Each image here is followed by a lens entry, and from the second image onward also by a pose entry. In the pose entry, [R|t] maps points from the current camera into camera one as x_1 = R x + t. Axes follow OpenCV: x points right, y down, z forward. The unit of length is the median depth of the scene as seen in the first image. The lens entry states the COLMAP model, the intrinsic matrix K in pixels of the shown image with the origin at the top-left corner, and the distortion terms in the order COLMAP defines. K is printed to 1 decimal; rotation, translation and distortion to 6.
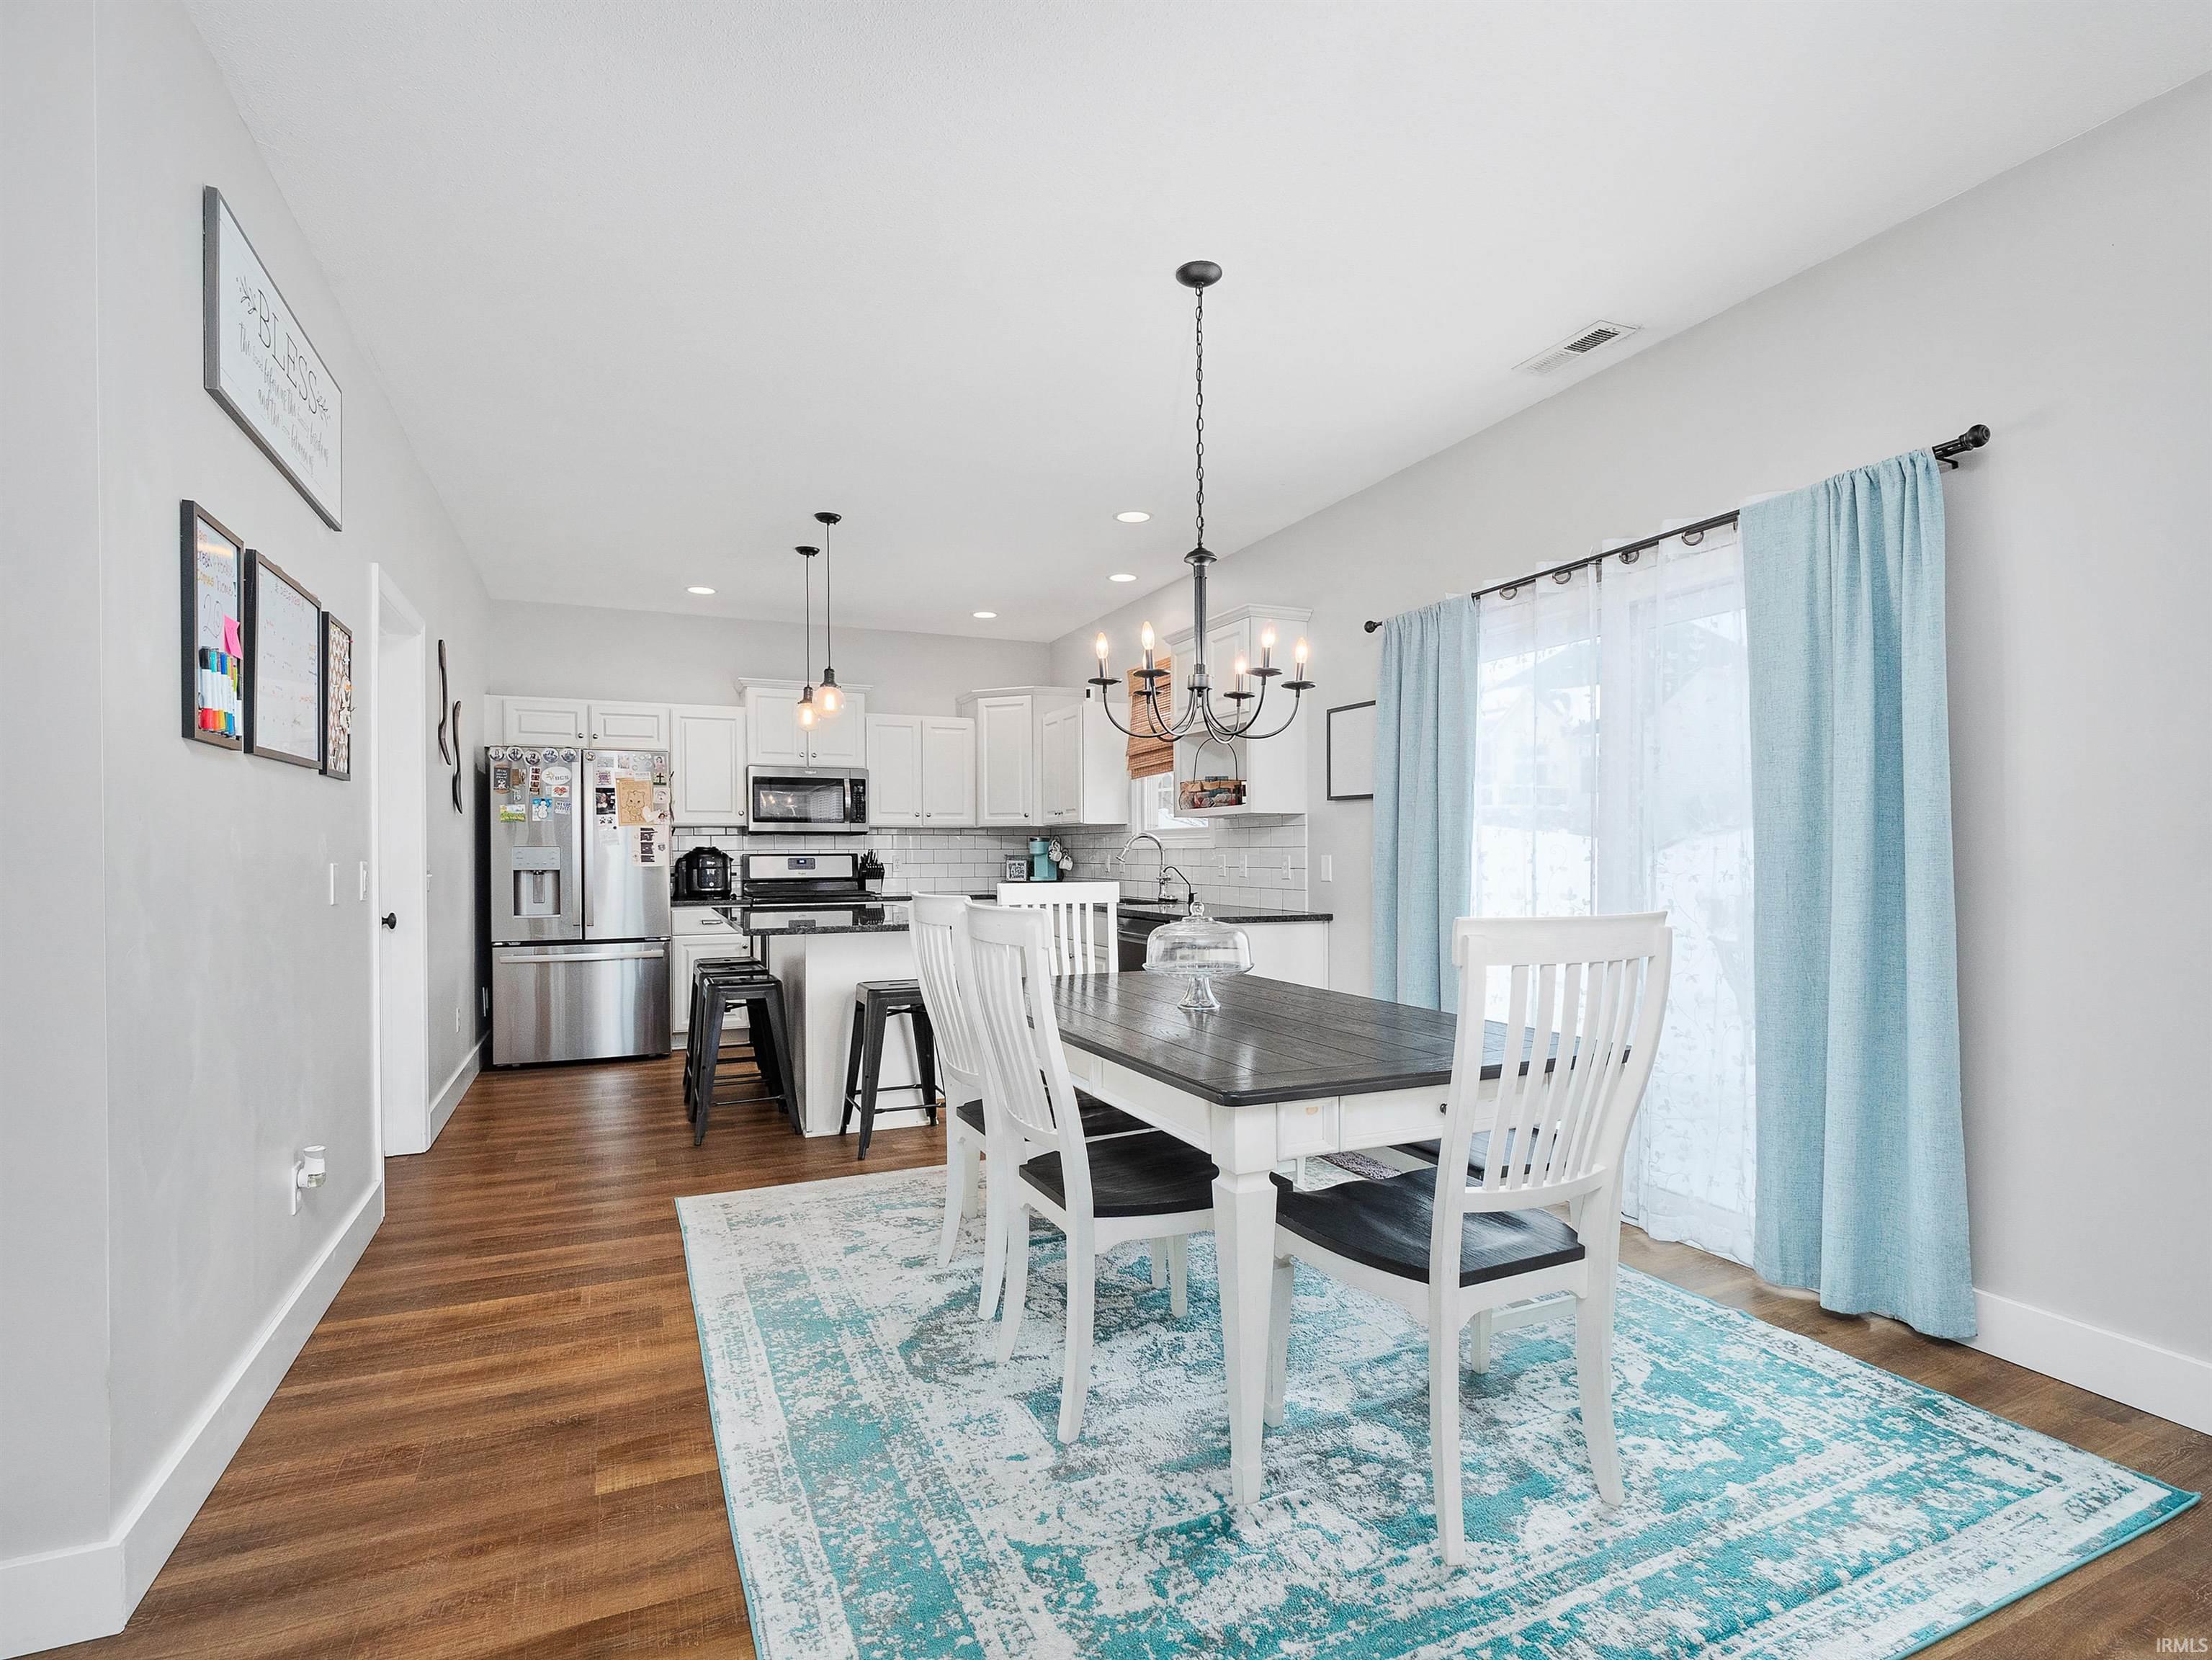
lens RADIAL K [[1080.0, 0, 1099.1], [0, 1080.0, 868.2], [0, 0, 1]] dist [-0.002355, -0.004656]
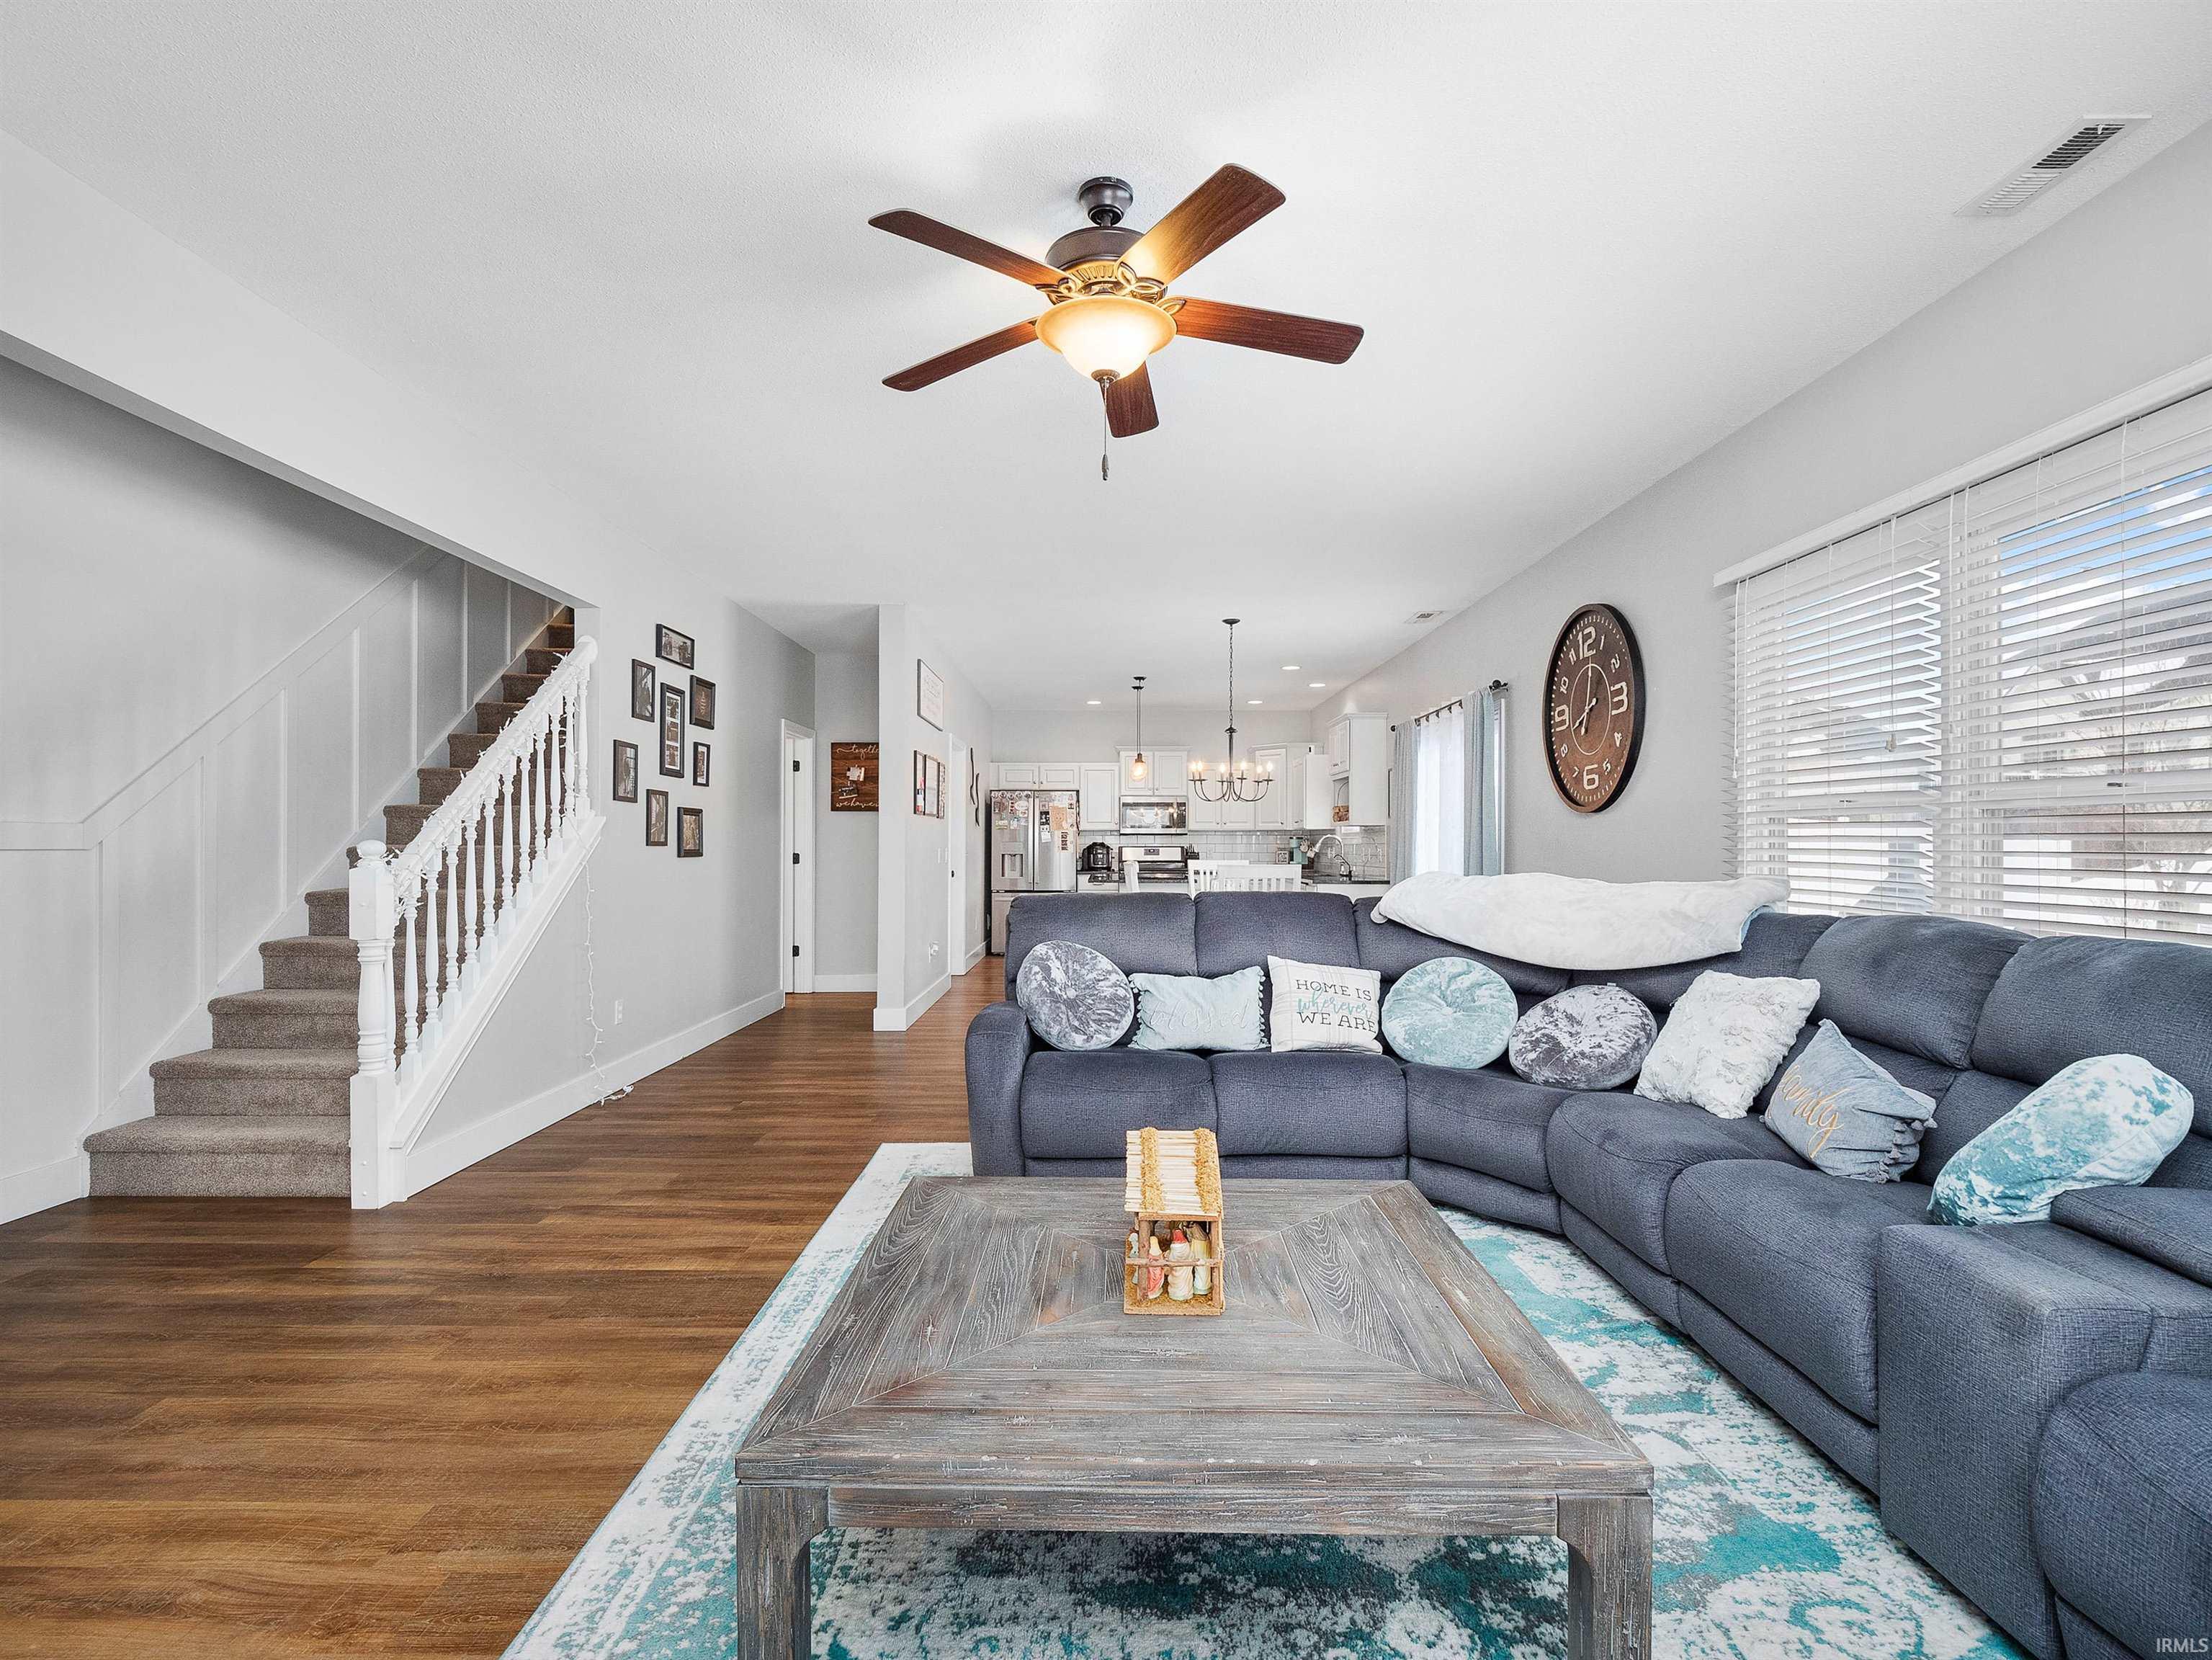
lens RADIAL K [[1080.0, 0, 1100.7], [0, 1080.0, 834.7], [0, 0, 1]] dist [-0.002355, -0.004656]
pose [[0.911663, 0.000492, -0.410938, 0.428001], [-0.010371, 0.999708, -0.021810, 0.008074], [0.410807, 0.024145, 0.911402, -0.718536]]
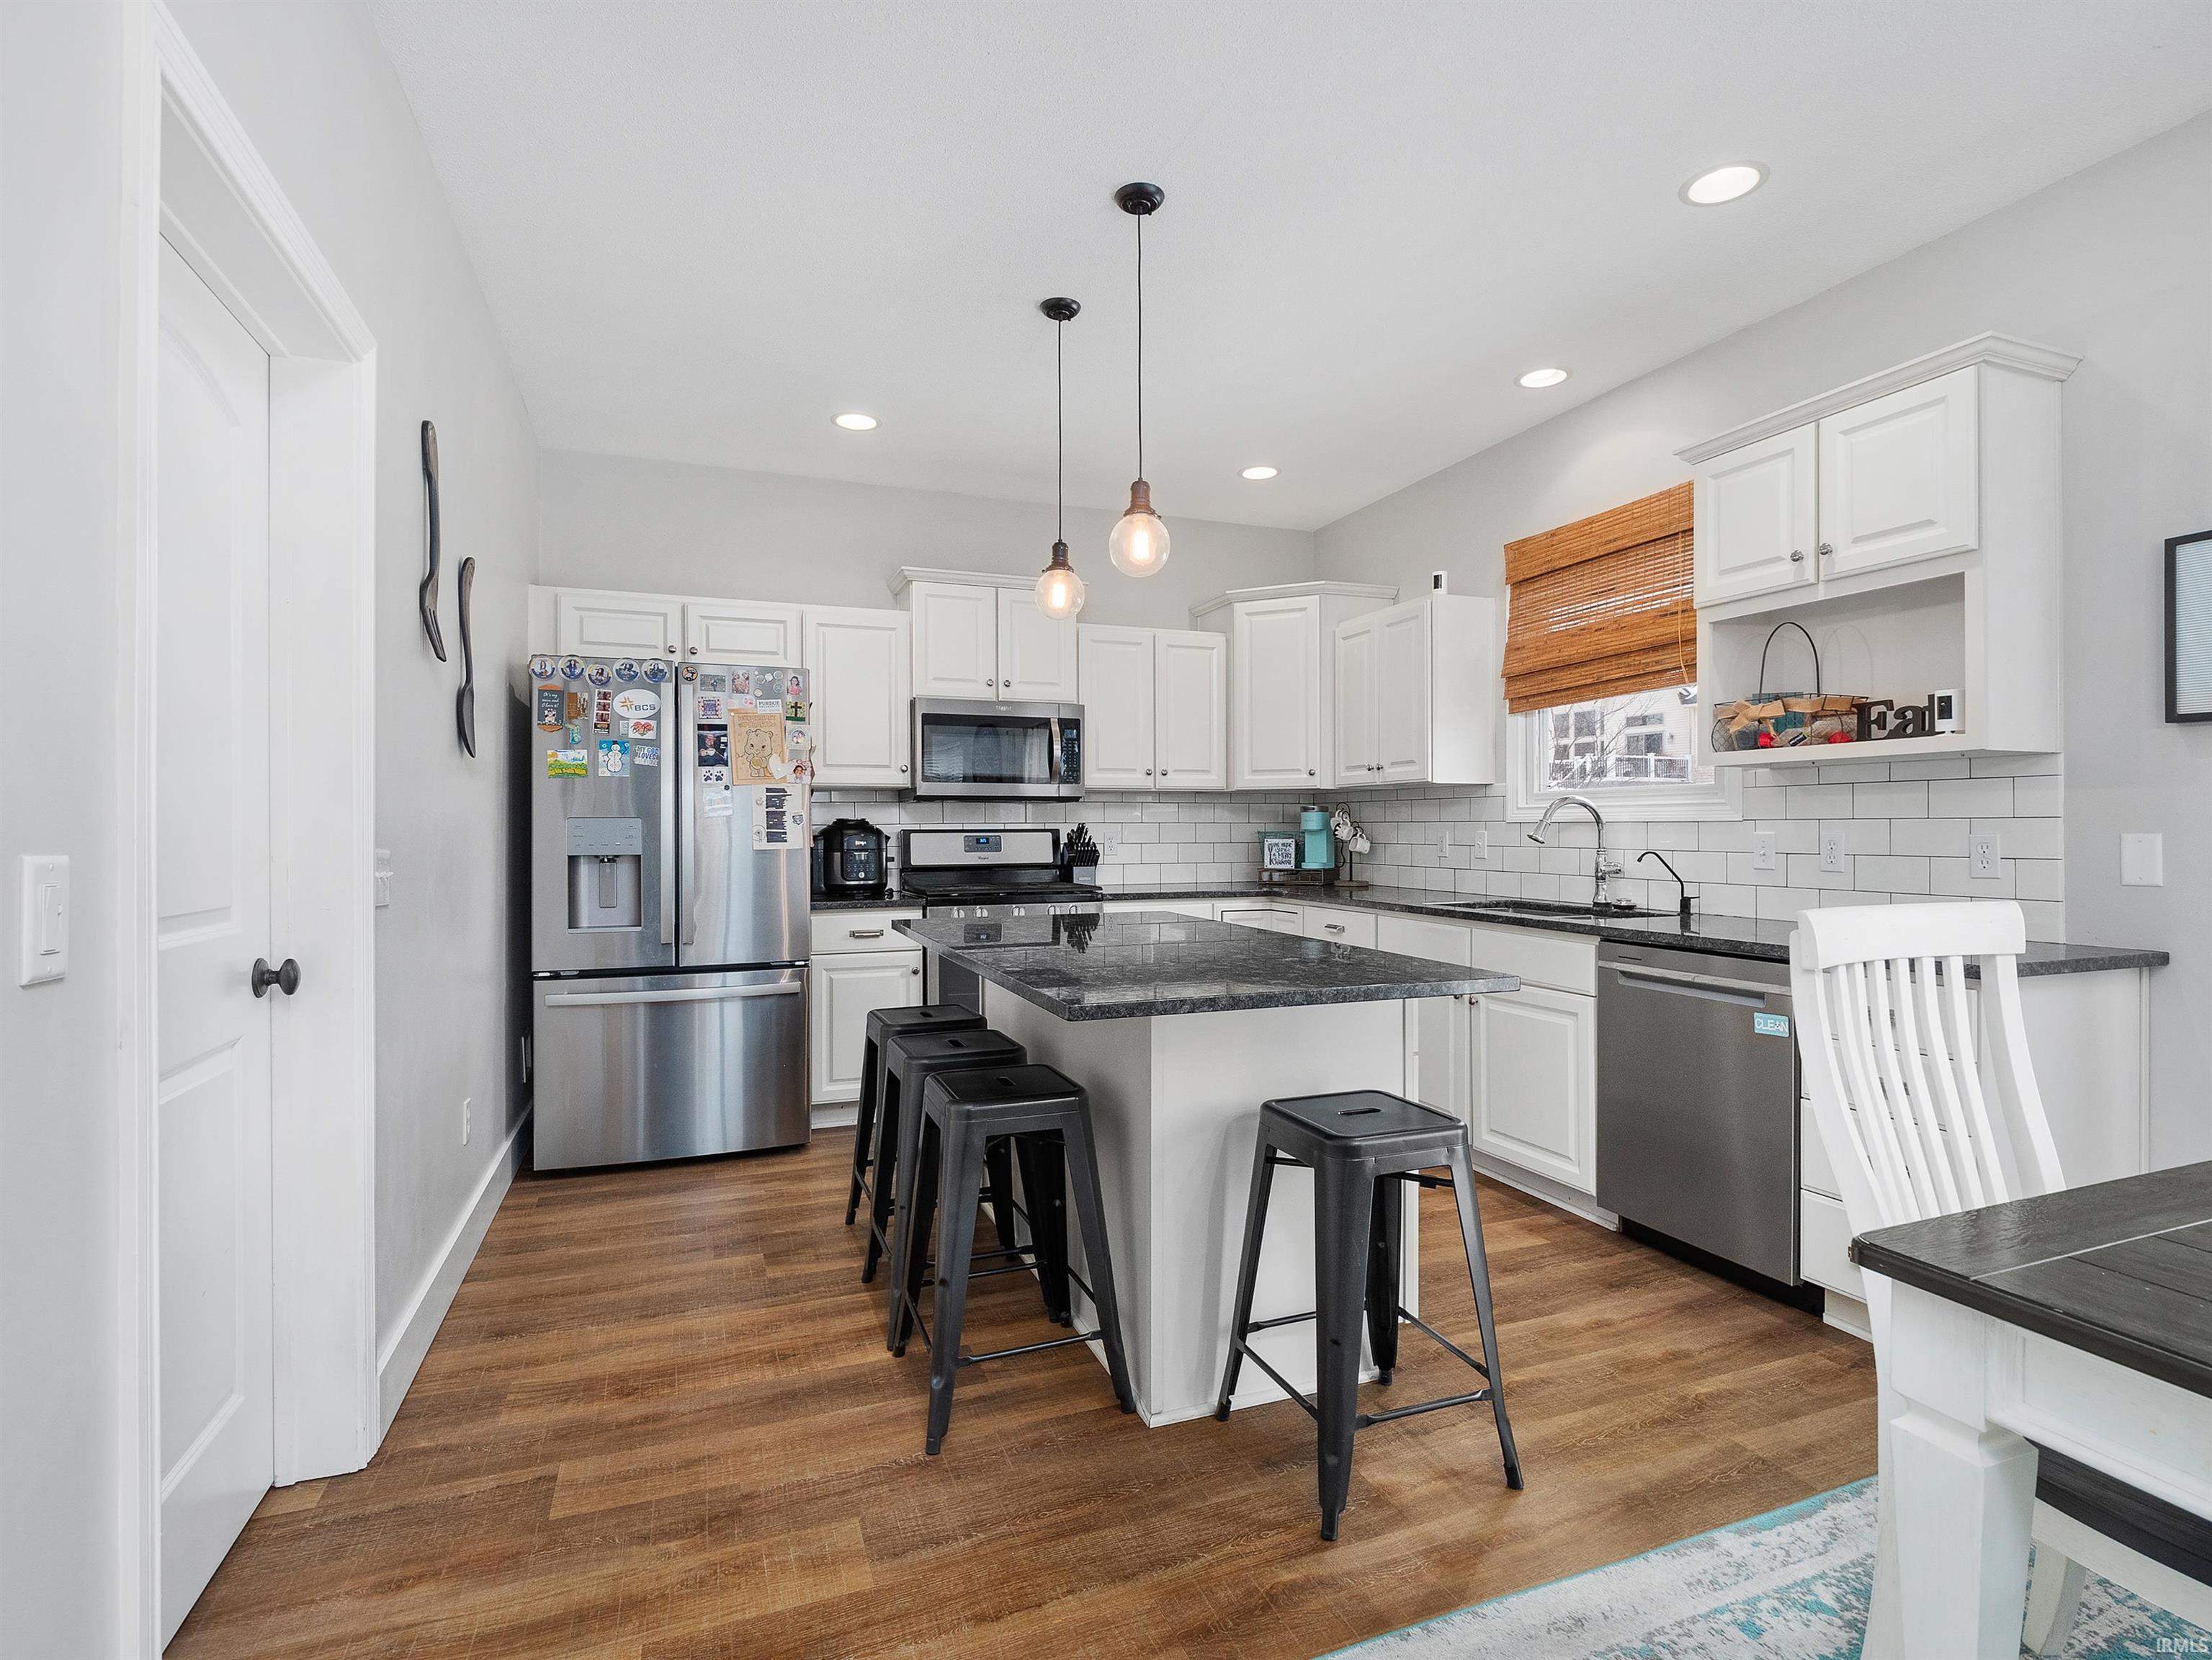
lens RADIAL K [[1080.0, 0, 1098.8], [0, 1080.0, 829.2], [0, 0, 1]] dist [-0.002355, -0.004656]
pose [[0.998499, 0.001083, -0.054764, -0.199870], [-0.001776, 0.999919, -0.012600, -0.005904], [0.054745, 0.012678, 0.998420, 0.388483]]
